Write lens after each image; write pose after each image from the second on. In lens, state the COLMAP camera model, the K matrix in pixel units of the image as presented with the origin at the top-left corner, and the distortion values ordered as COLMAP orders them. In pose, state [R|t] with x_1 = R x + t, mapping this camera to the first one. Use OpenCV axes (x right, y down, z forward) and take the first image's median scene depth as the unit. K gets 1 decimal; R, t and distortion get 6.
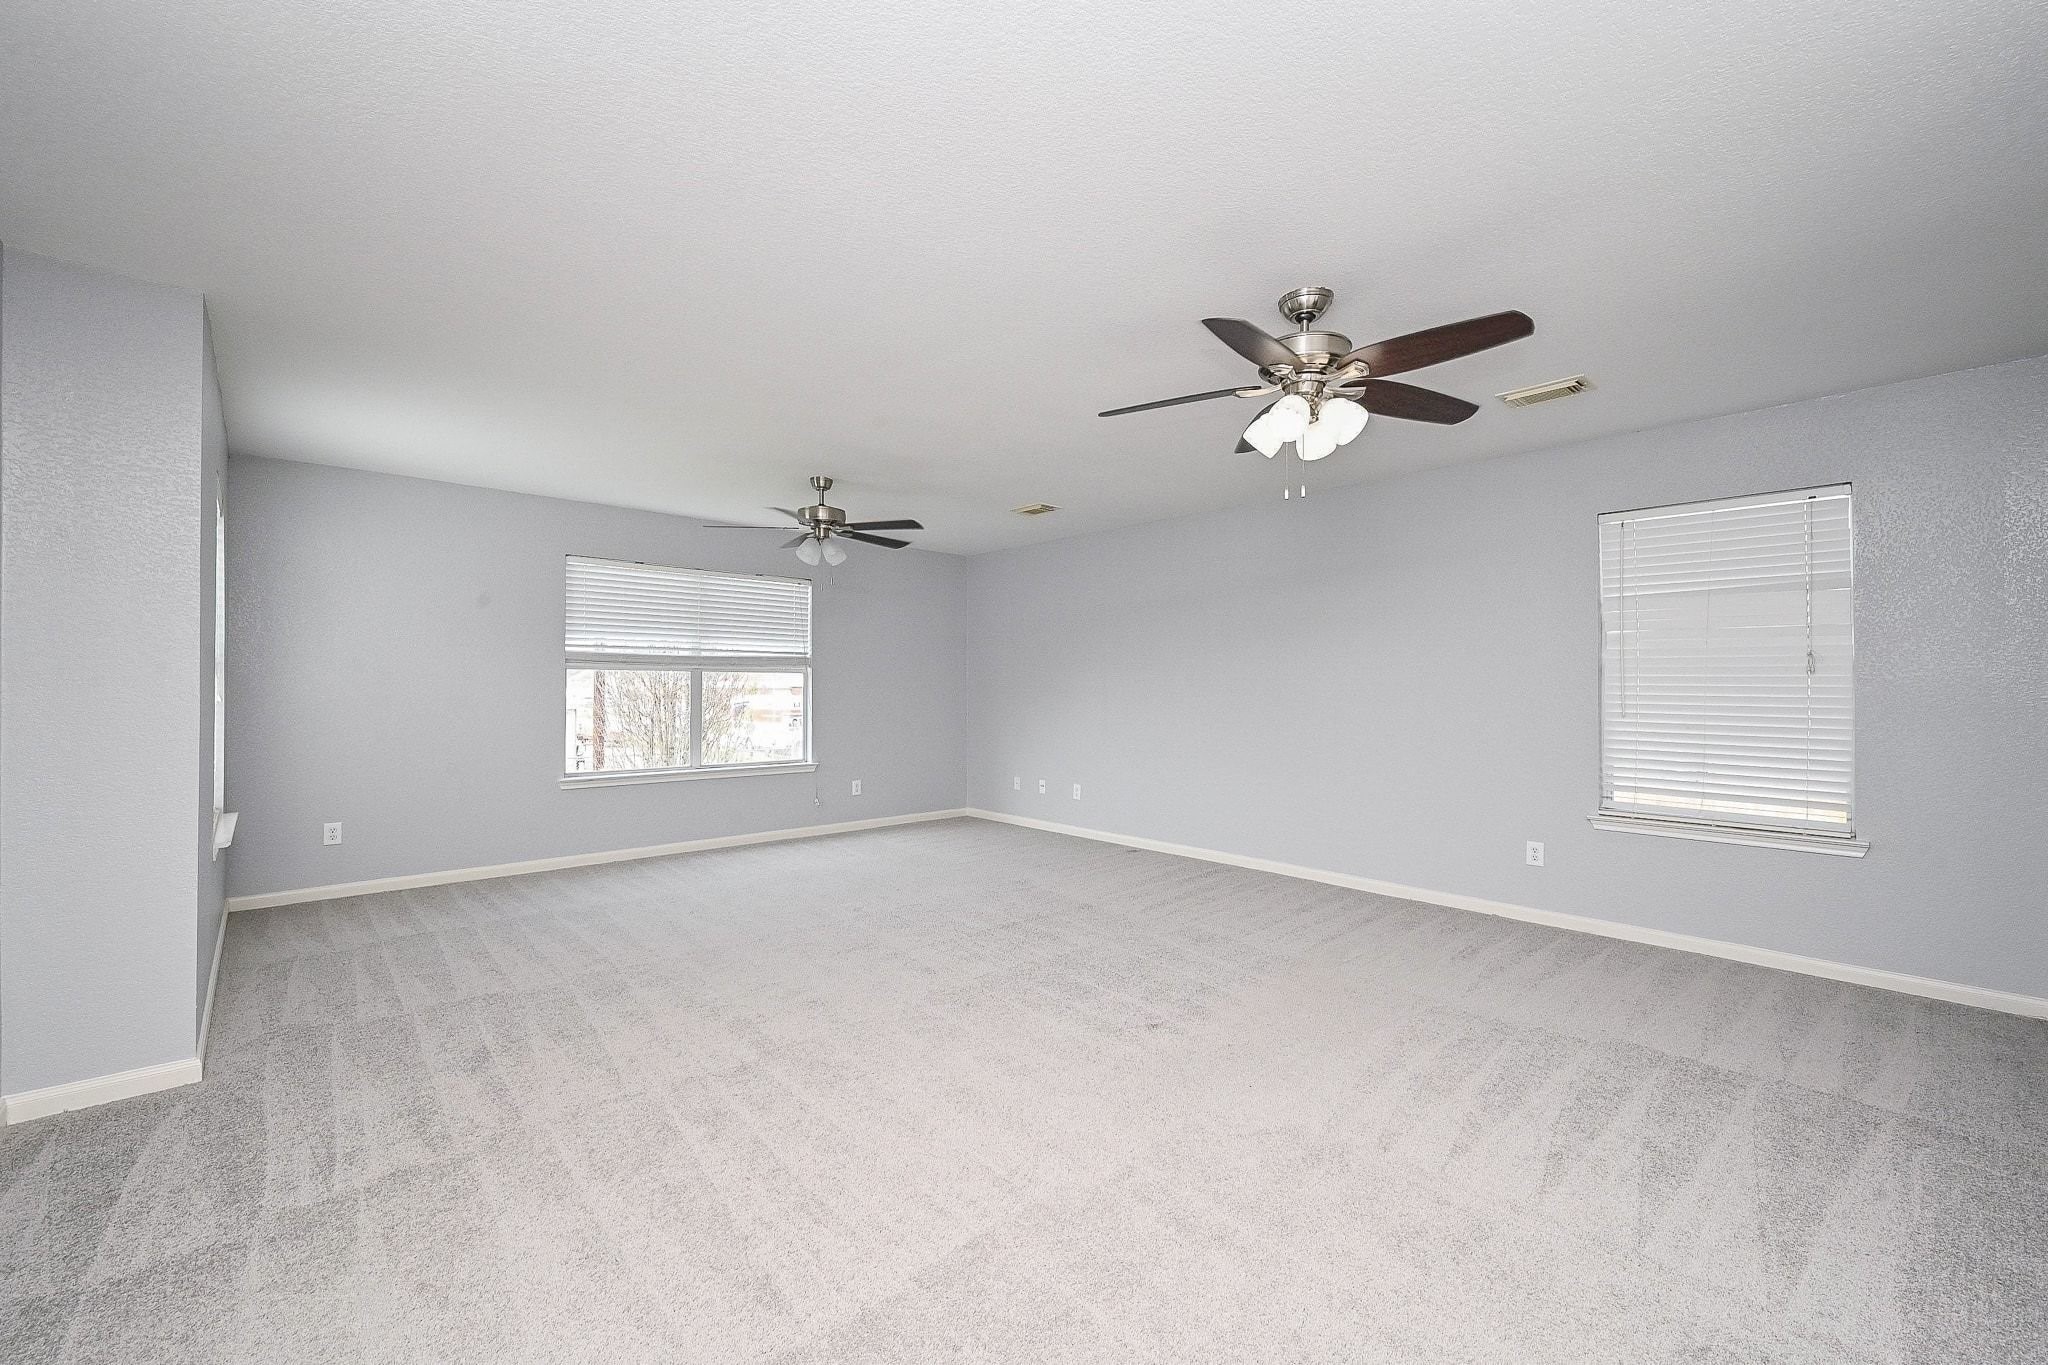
lens RADIAL K [[822.3, 0, 1027.0], [0, 822.3, 678.5], [0, 0, 1]] dist [-0.002545, 0.000907]
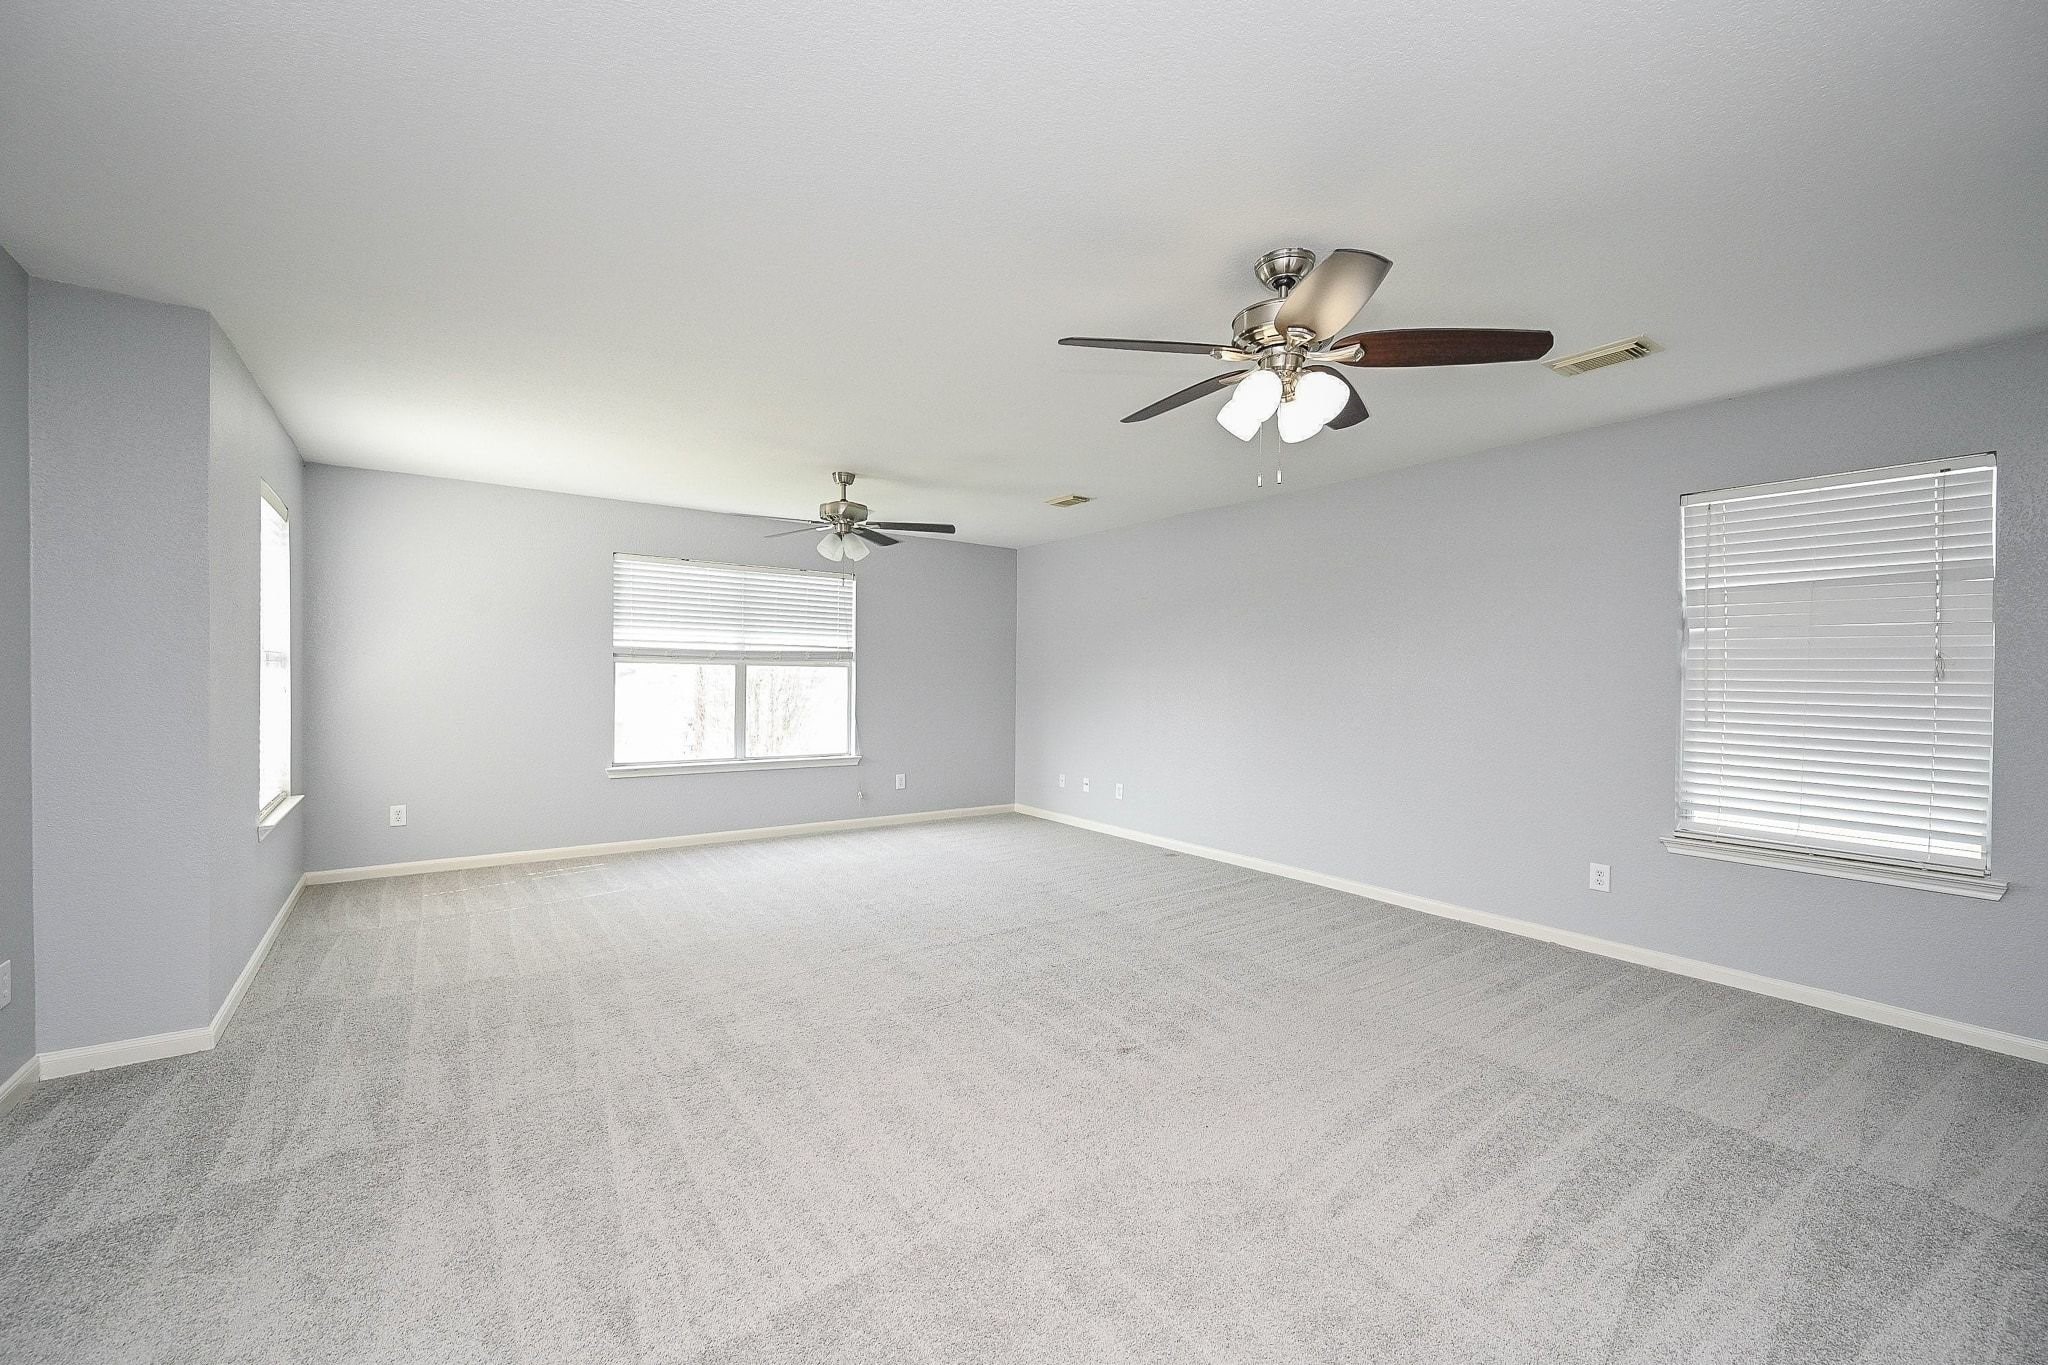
lens RADIAL K [[822.3, 0, 1022.0], [0, 822.3, 681.0], [0, 0, 1]] dist [-0.002545, 0.000907]
pose [[0.992616, 0.008919, -0.120969, 0.137373], [-0.007267, 0.999874, 0.014093, -0.011286], [0.121080, -0.013110, 0.992556, 0.054172]]
